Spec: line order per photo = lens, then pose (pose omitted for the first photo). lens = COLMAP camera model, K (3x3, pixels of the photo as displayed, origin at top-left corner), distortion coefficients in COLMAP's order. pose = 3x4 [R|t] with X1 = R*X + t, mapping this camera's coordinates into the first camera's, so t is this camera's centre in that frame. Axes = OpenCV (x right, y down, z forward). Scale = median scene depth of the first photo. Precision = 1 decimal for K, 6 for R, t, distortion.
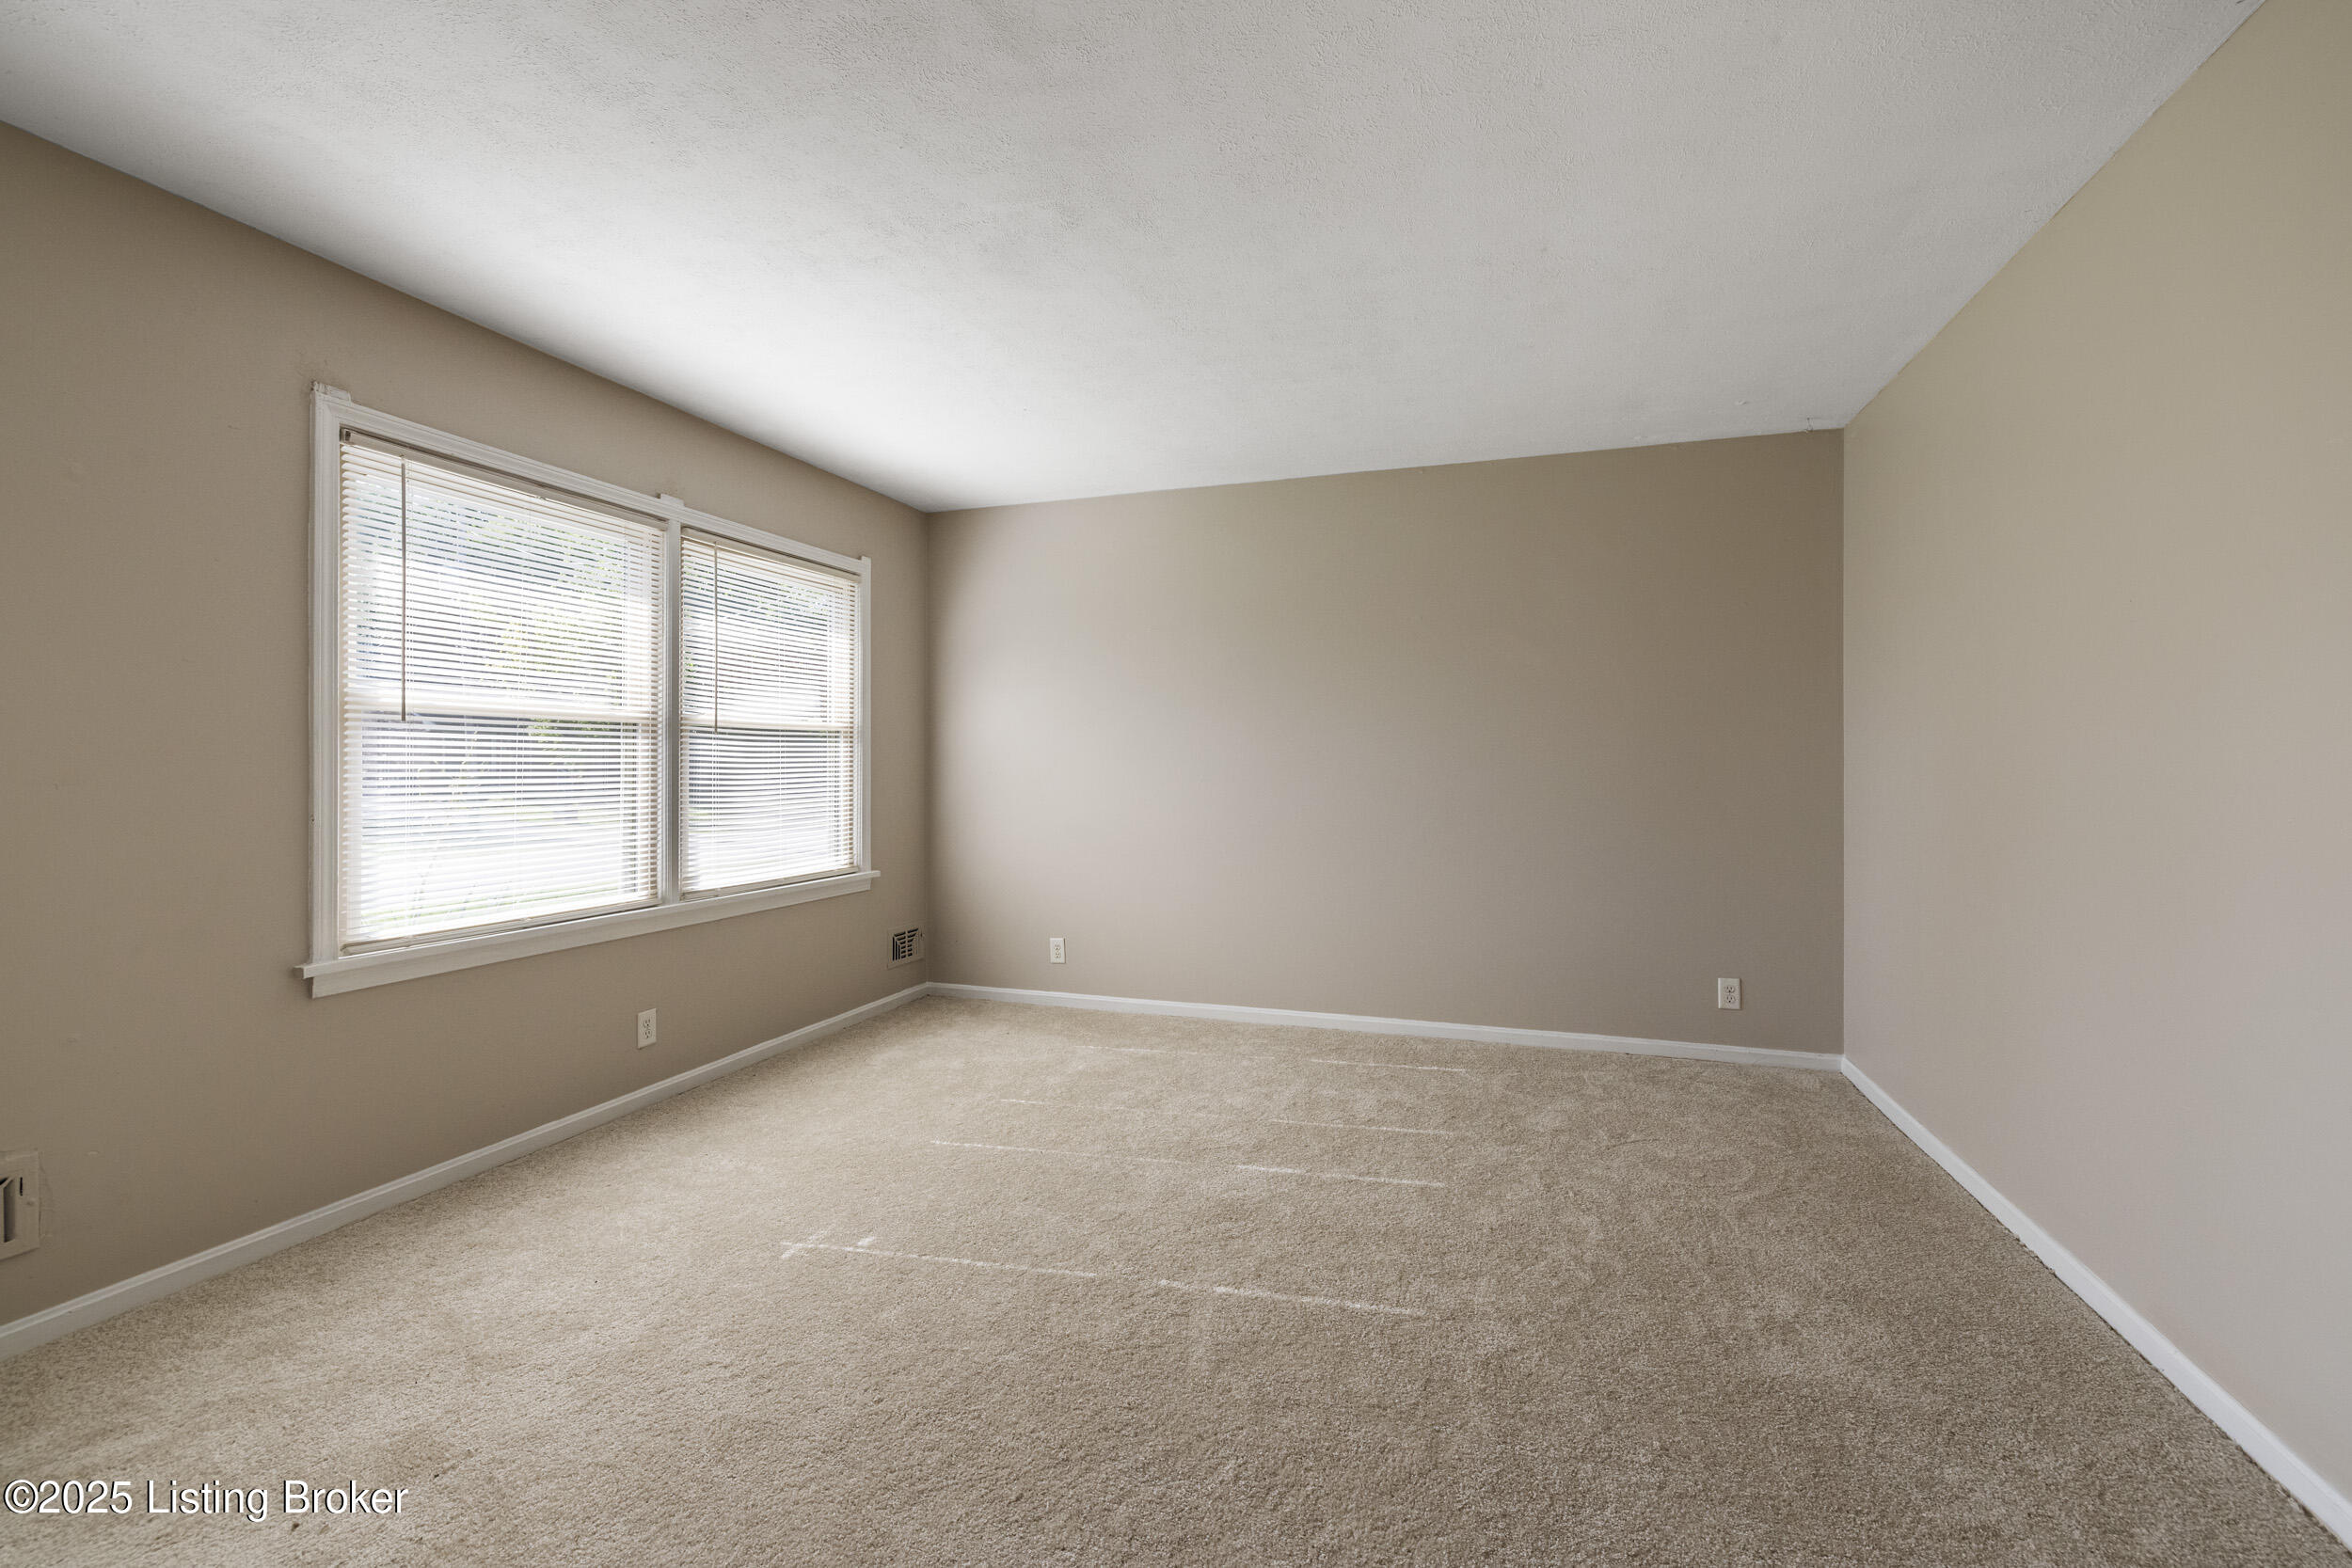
lens RADIAL K [[993.9, 0, 1176.0], [0, 993.9, 784.0], [0, 0, 1]] dist [-0.000138, -0.000018]
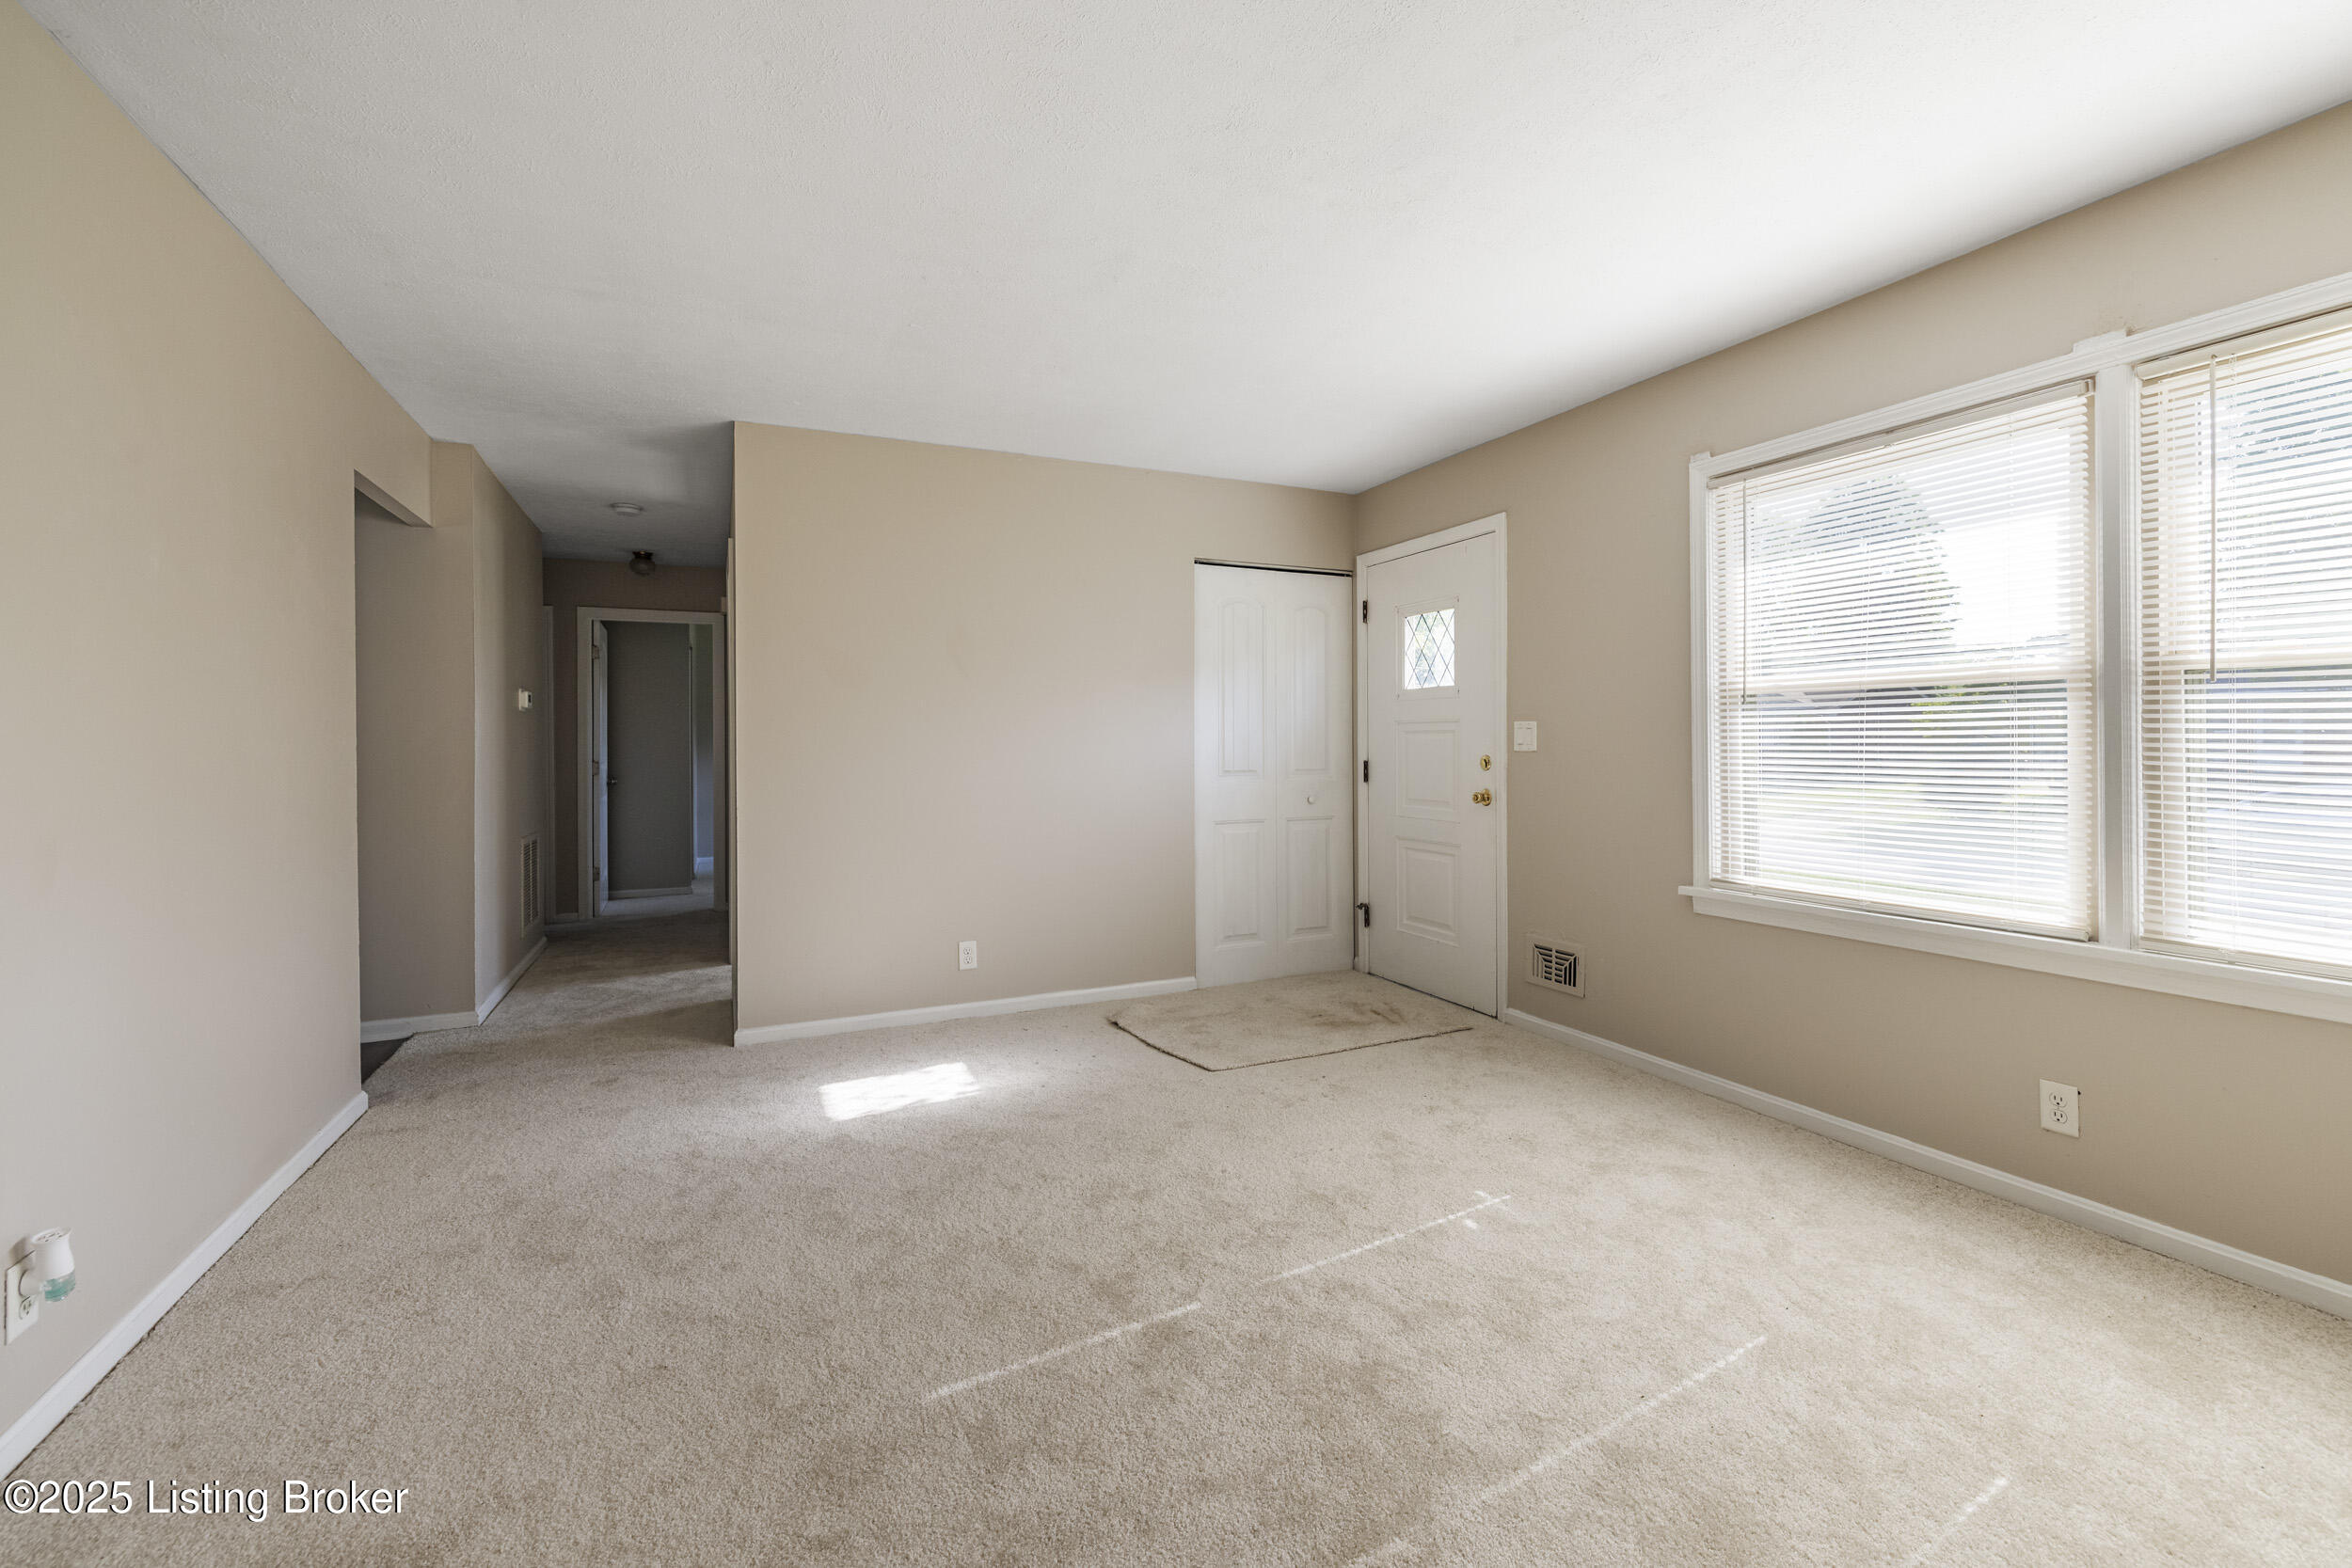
lens RADIAL K [[1003.9, 0, 1172.5], [0, 1003.9, 738.3], [0, 0, 1]] dist [0.000289, 0.000022]
pose [[-0.729510, 0.004364, -0.683957, 0.417529], [-0.003288, 0.999946, 0.009887, -0.023386], [0.683963, 0.009462, -0.729456, 1.082585]]
